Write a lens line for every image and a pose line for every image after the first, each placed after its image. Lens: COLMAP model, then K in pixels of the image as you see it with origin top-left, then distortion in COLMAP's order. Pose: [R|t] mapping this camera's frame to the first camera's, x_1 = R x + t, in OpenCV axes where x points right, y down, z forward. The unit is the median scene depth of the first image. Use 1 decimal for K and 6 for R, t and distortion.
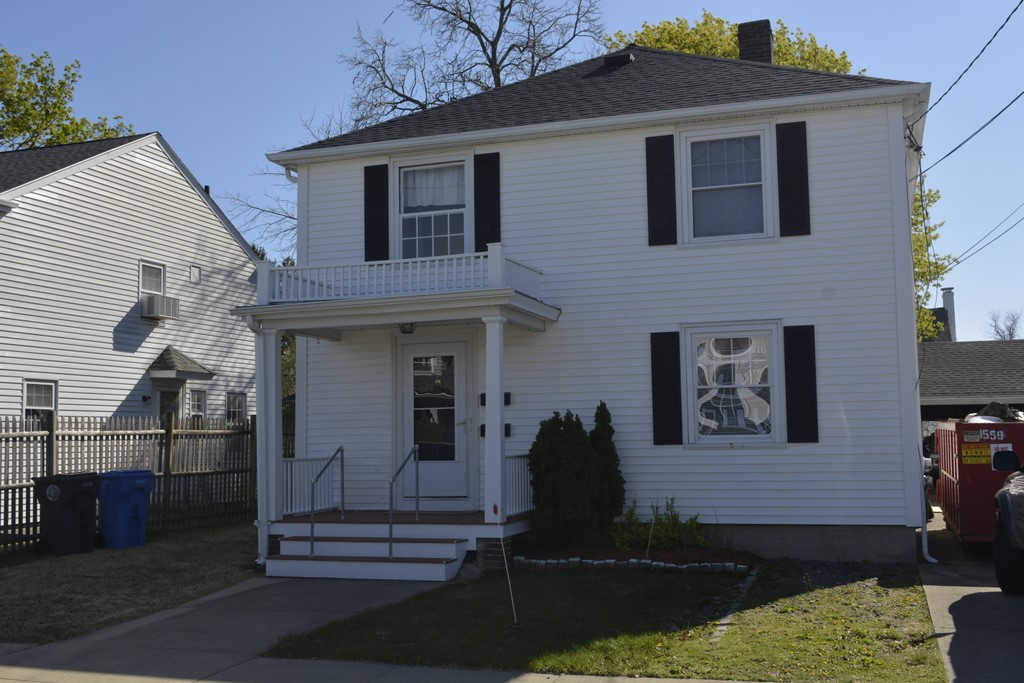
lens RADIAL K [[1073.0, 0, 512.0], [0, 1073.0, 341.5], [0, 0, 1]] dist [-0.016796, 0.016702]
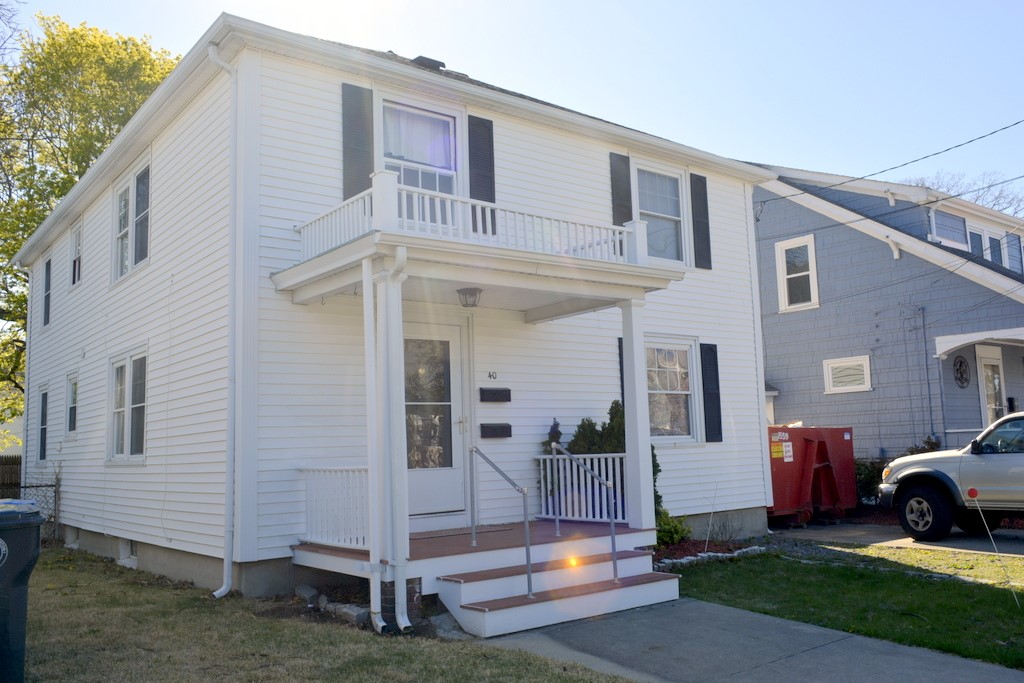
lens RADIAL K [[865.8, 0, 512.0], [0, 865.8, 341.5], [0, 0, 1]] dist [-0.033846, -0.003047]
pose [[0.547301, 0.100633, 0.830864, -0.615801], [-0.049980, 0.994903, -0.087579, 0.073692], [-0.835442, 0.006406, 0.549541, 0.620162]]
